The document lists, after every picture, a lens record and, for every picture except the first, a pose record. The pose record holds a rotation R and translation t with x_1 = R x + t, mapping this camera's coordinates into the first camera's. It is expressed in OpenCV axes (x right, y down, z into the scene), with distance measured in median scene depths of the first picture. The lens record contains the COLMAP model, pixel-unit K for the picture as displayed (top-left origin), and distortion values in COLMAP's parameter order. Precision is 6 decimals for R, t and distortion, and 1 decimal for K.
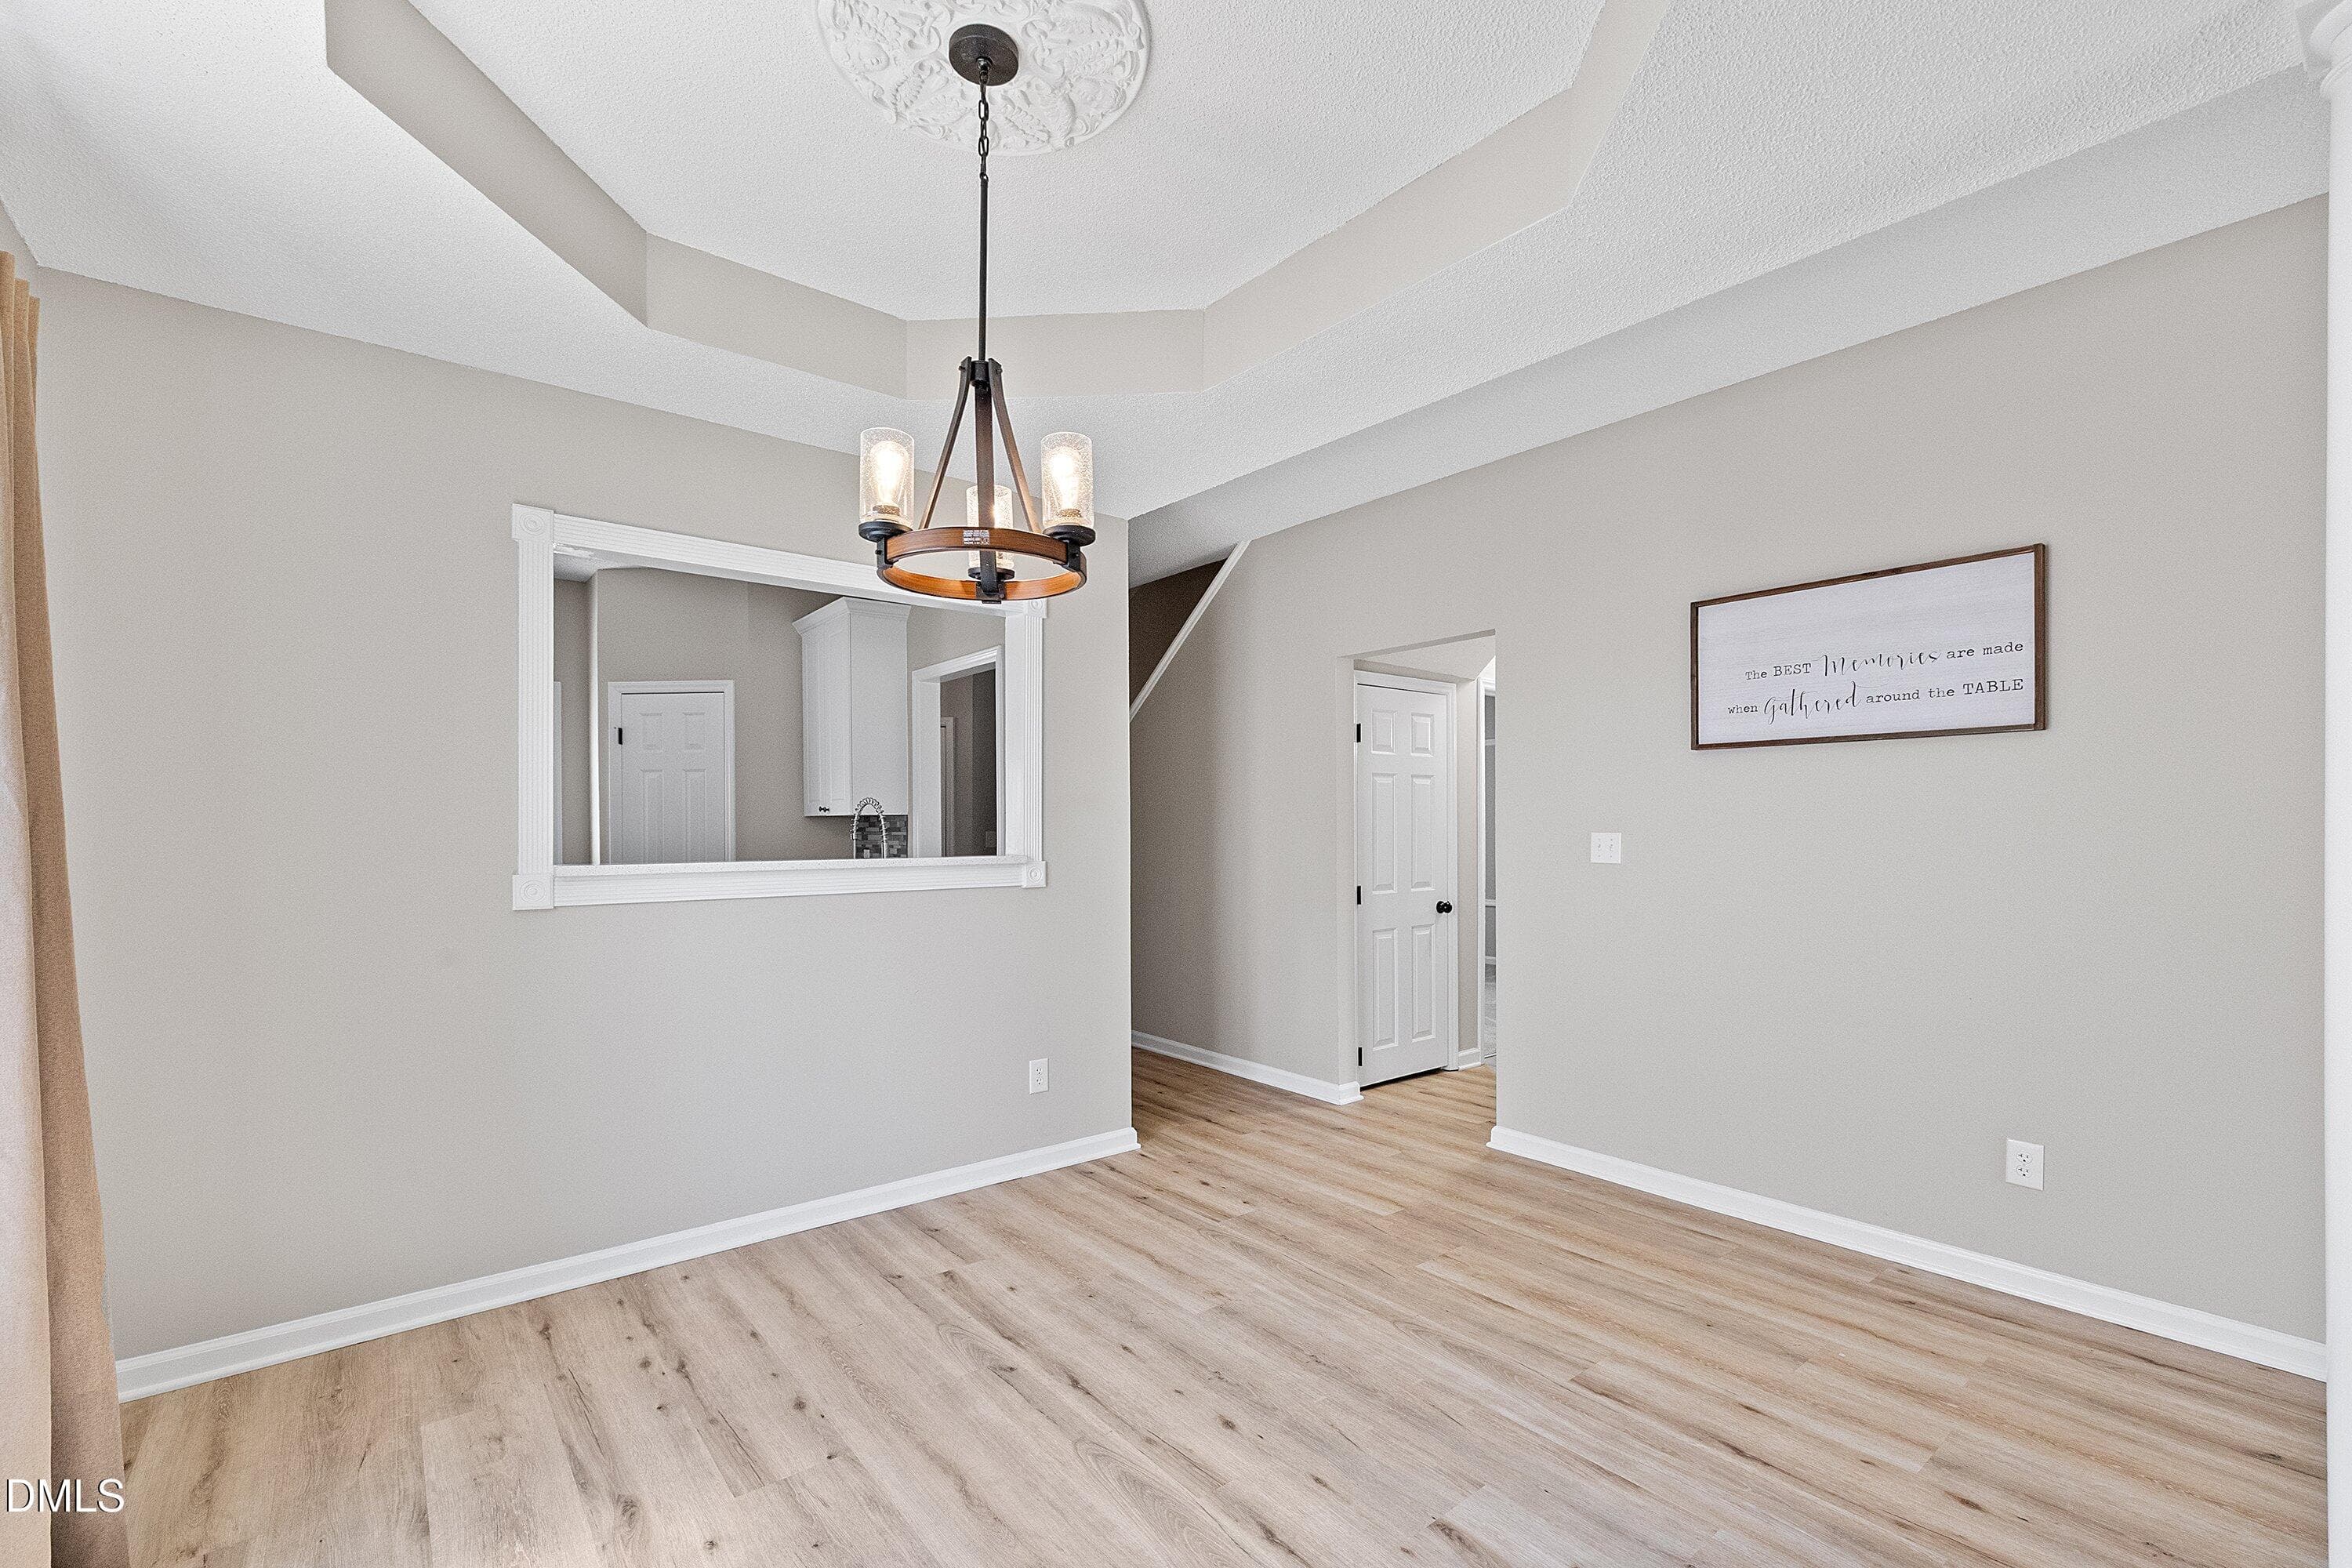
lens RADIAL K [[1007.9, 0, 1173.9], [0, 1007.9, 824.9], [0, 0, 1]] dist [0.000026, 0.000522]
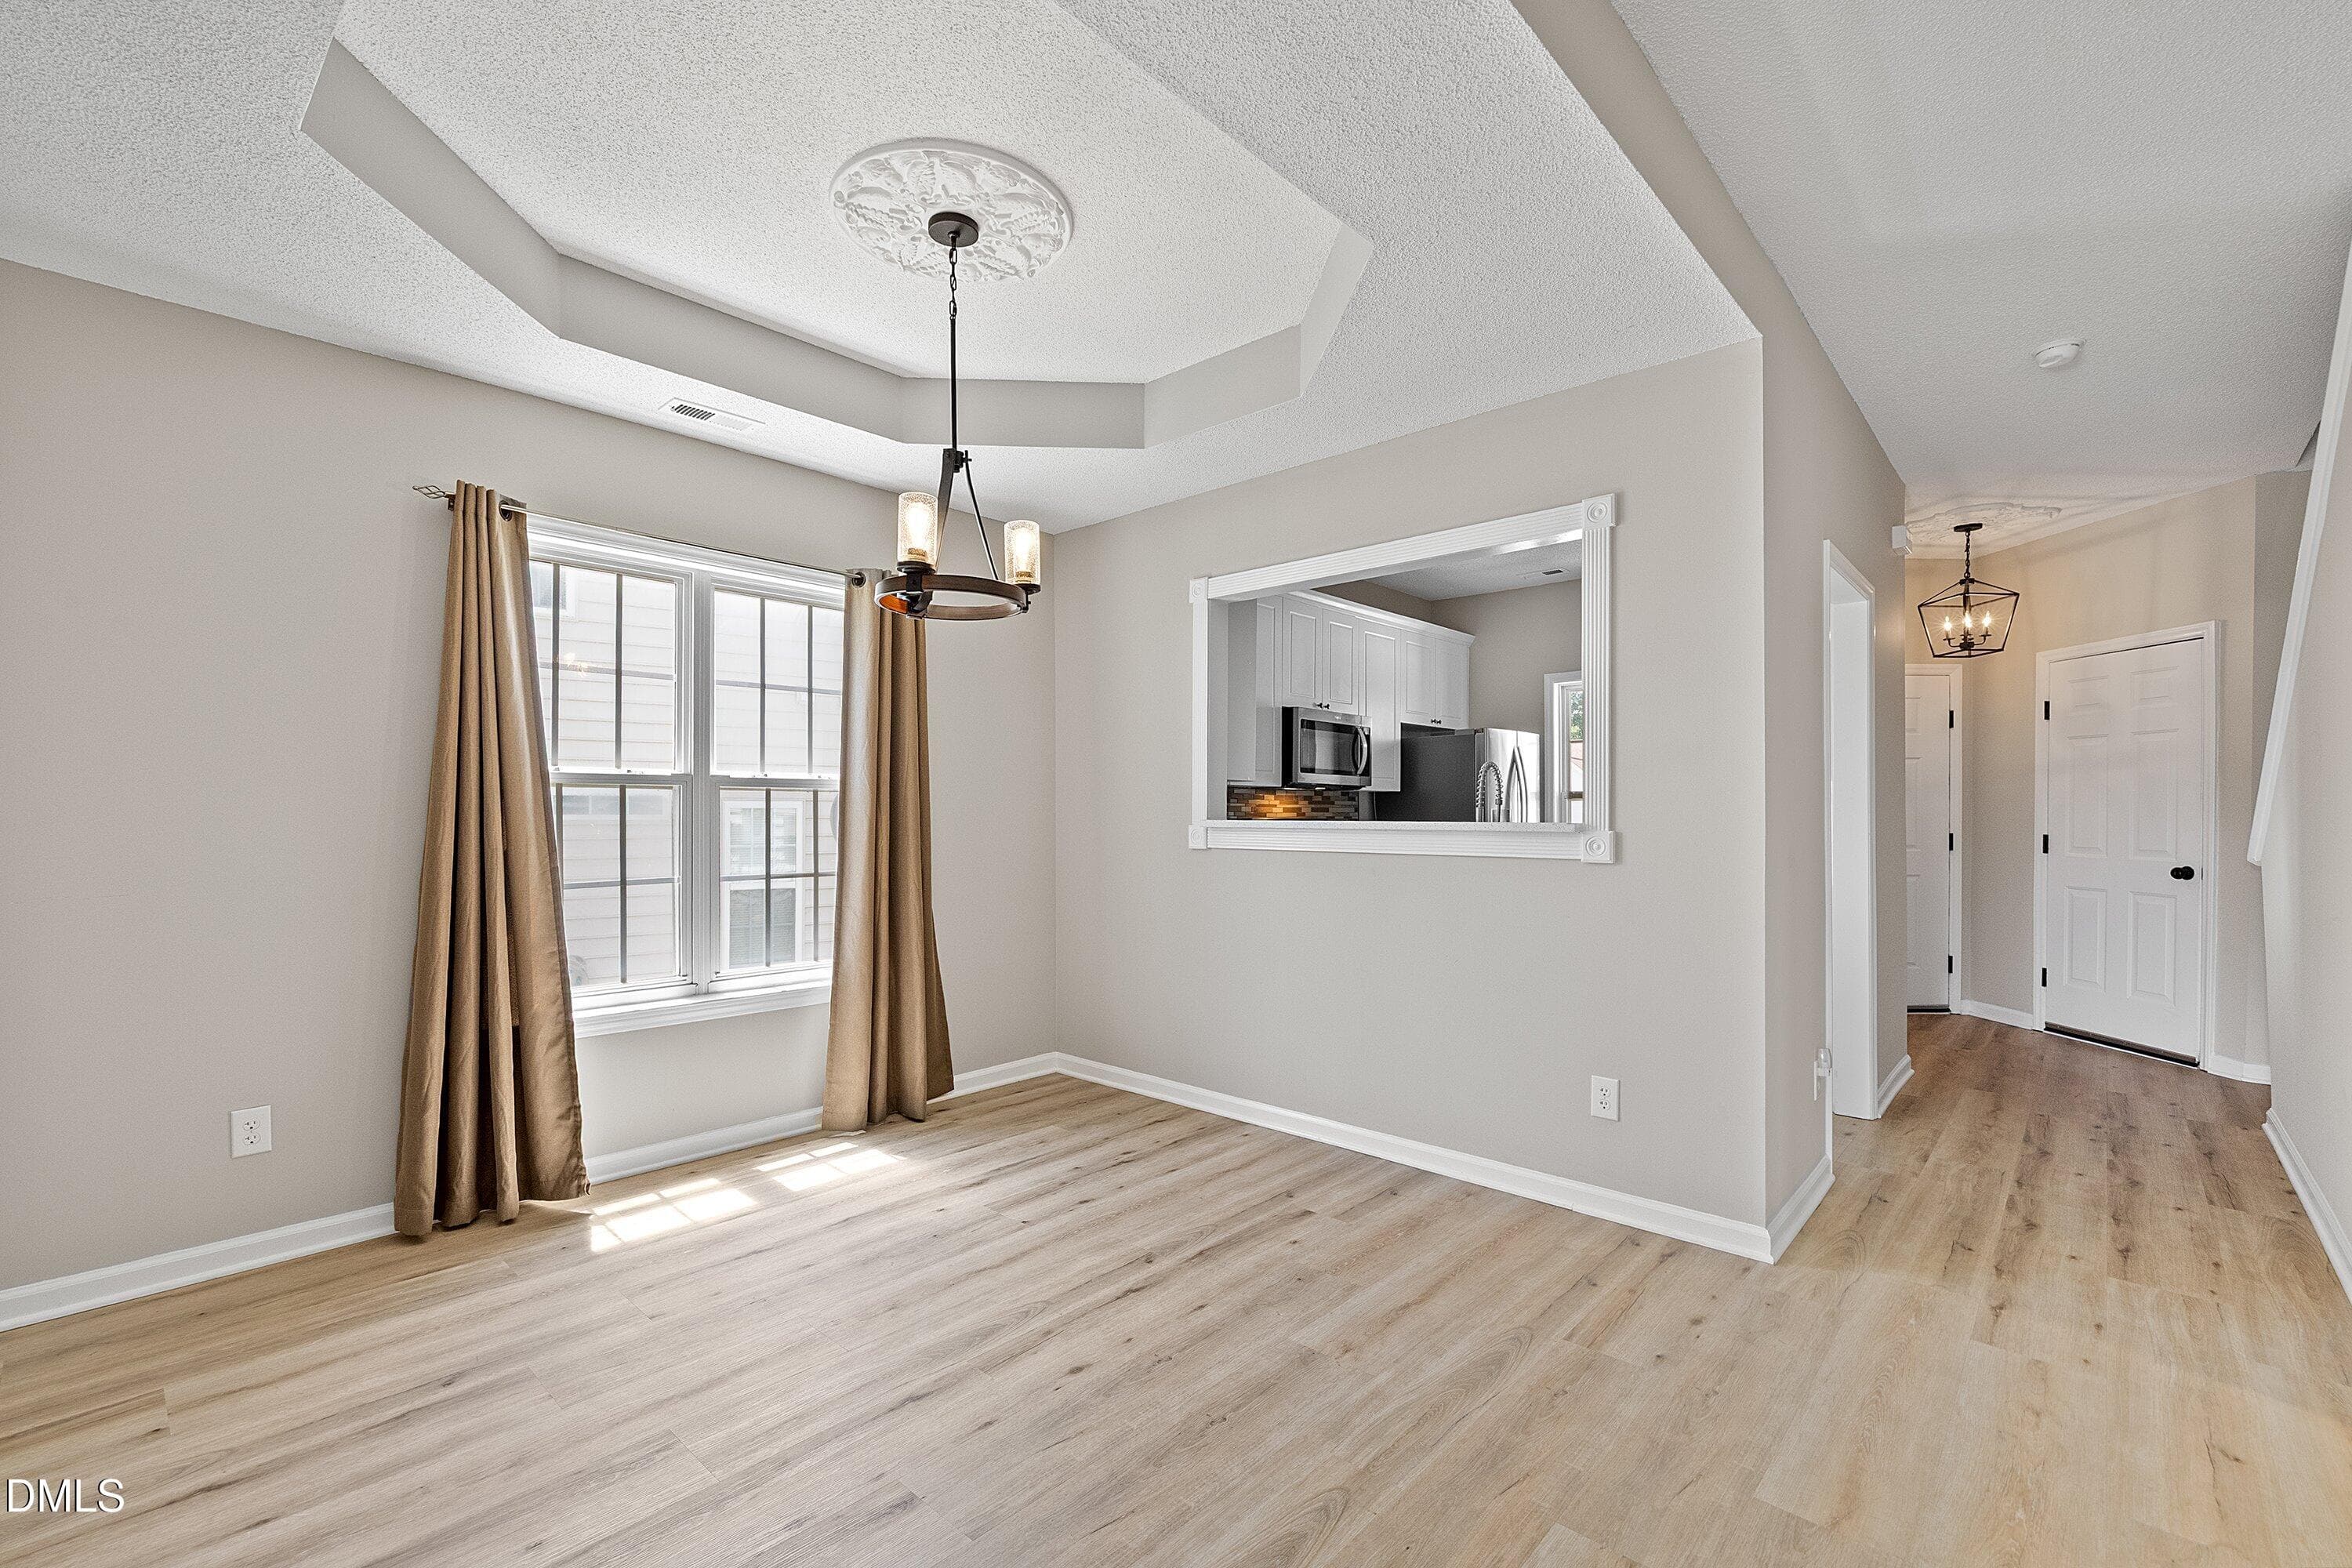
lens RADIAL K [[1012.8, 0, 1169.2], [0, 1012.8, 811.2], [0, 0, 1]] dist [0.000321, 0.000449]
pose [[0.149701, 0.004213, -0.988722, 0.770306], [0.001106, 0.999990, 0.004428, 0.019990], [0.988731, -0.001757, 0.149695, 0.674220]]
